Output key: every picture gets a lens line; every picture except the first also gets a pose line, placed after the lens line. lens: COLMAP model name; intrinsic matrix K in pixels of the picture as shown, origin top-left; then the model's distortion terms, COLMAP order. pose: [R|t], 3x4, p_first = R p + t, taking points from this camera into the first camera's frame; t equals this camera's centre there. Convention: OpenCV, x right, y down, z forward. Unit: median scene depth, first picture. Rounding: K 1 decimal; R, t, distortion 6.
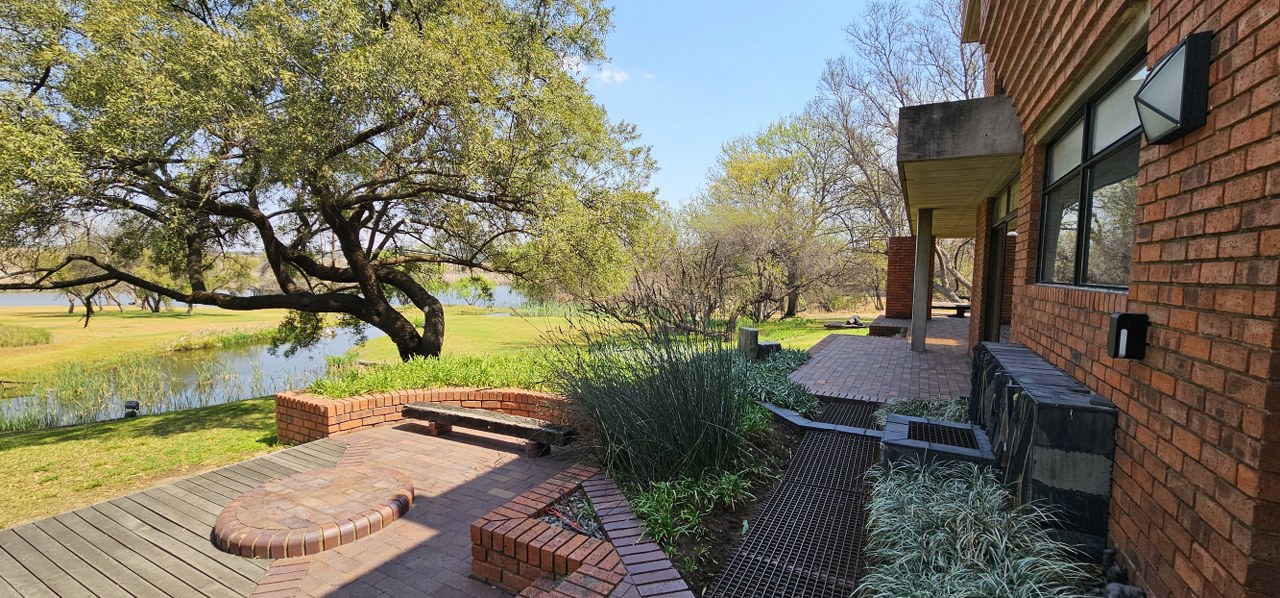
lens RADIAL K [[518.0, 0, 632.1], [0, 518.0, 297.7], [0, 0, 1]] dist [-0.008036, 0.004214]
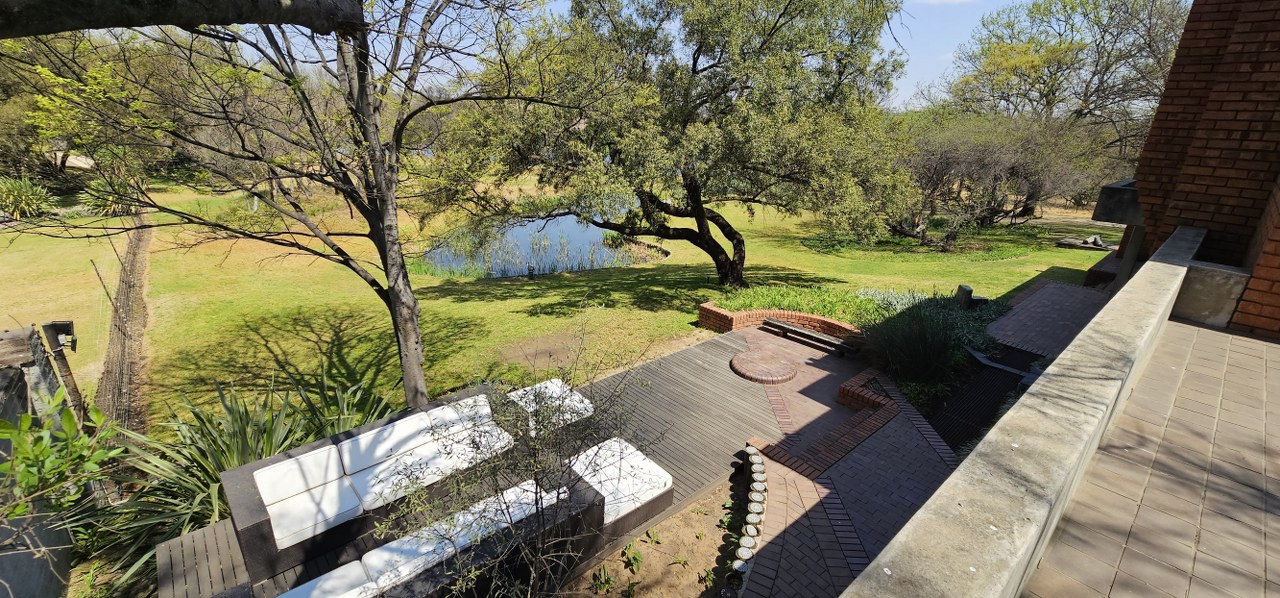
lens RADIAL K [[518.0, 0, 646.0], [0, 518.0, 305.1], [0, 0, 1]] dist [-0.008036, 0.004214]
pose [[0.942908, 0.133242, -0.305239, -0.272661], [-0.042961, 0.957490, 0.285249, -0.411209], [0.330271, -0.255850, 0.908549, -0.997550]]
